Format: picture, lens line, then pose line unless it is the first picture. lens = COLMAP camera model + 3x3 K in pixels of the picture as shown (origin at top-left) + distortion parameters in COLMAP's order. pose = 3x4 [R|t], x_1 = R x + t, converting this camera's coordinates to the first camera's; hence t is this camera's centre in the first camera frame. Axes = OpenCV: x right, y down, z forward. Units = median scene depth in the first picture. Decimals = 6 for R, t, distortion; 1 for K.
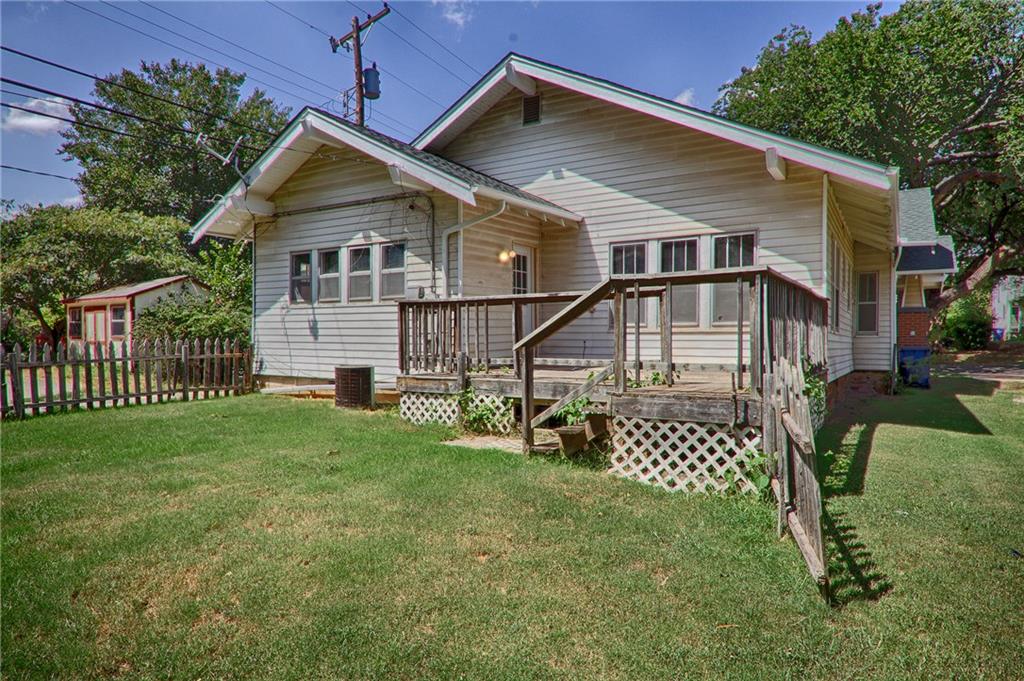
lens RADIAL K [[614.8, 0, 514.4], [0, 614.8, 341.5], [0, 0, 1]] dist [-0.004111, 0.000092]
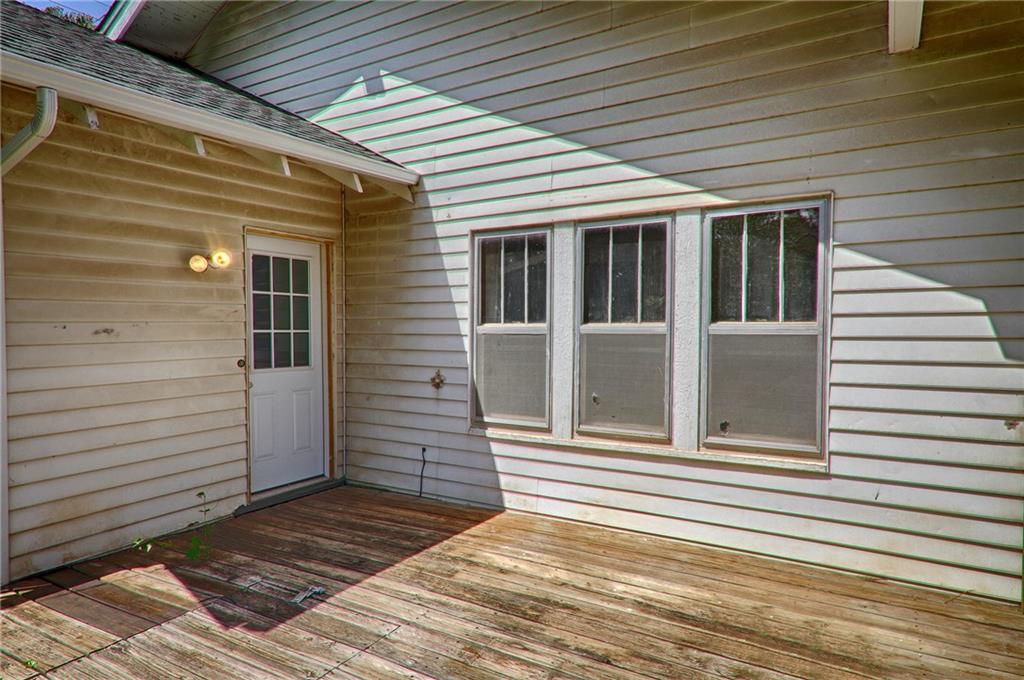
lens RADIAL K [[608.5, 0, 509.2], [0, 608.5, 338.7], [0, 0, 1]] dist [0.018470, 0.000942]
pose [[0.999871, -0.000918, 0.016043, 0.174541], [0.000762, 0.999952, 0.009770, -0.087902], [-0.016051, -0.009757, 0.999824, 0.560315]]
